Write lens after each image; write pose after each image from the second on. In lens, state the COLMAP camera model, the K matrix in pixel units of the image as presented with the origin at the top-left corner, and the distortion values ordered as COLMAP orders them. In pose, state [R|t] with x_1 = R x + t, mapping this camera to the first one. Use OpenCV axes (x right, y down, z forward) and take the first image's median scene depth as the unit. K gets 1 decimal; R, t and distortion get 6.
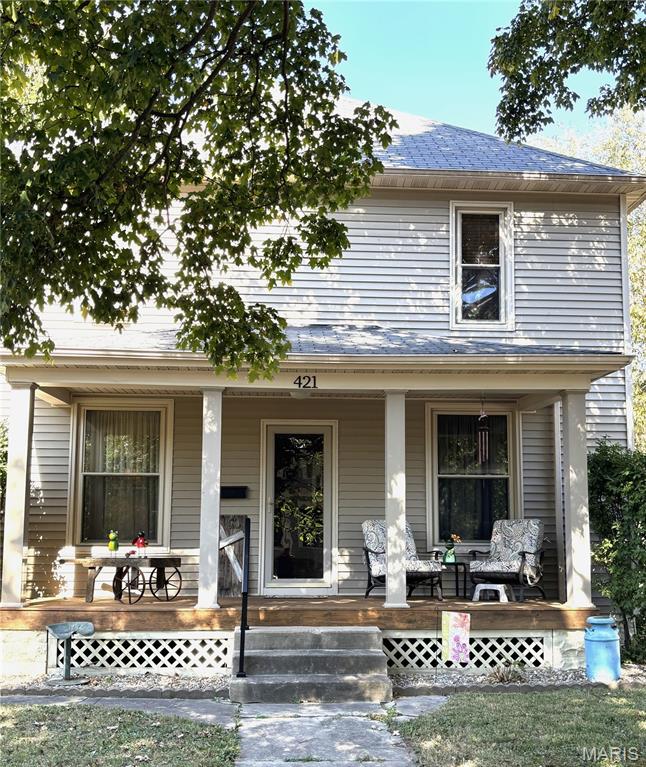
lens RADIAL K [[814.1, 0, 325.6], [0, 814.1, 446.7], [0, 0, 1]] dist [0.101231, -0.187005]
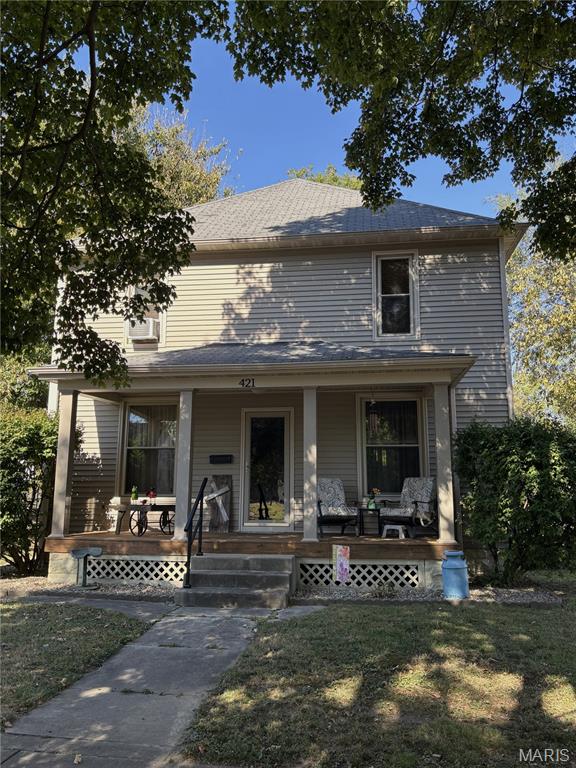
lens RADIAL K [[580.7, 0, 288.0], [0, 580.7, 384.0], [0, 0, 1]] dist [0.033094, -0.004010]
pose [[0.981434, -0.035093, -0.188564, 0.248321], [0.022046, 0.997243, -0.070850, -0.002653], [0.190531, 0.065378, 0.979502, -0.002849]]
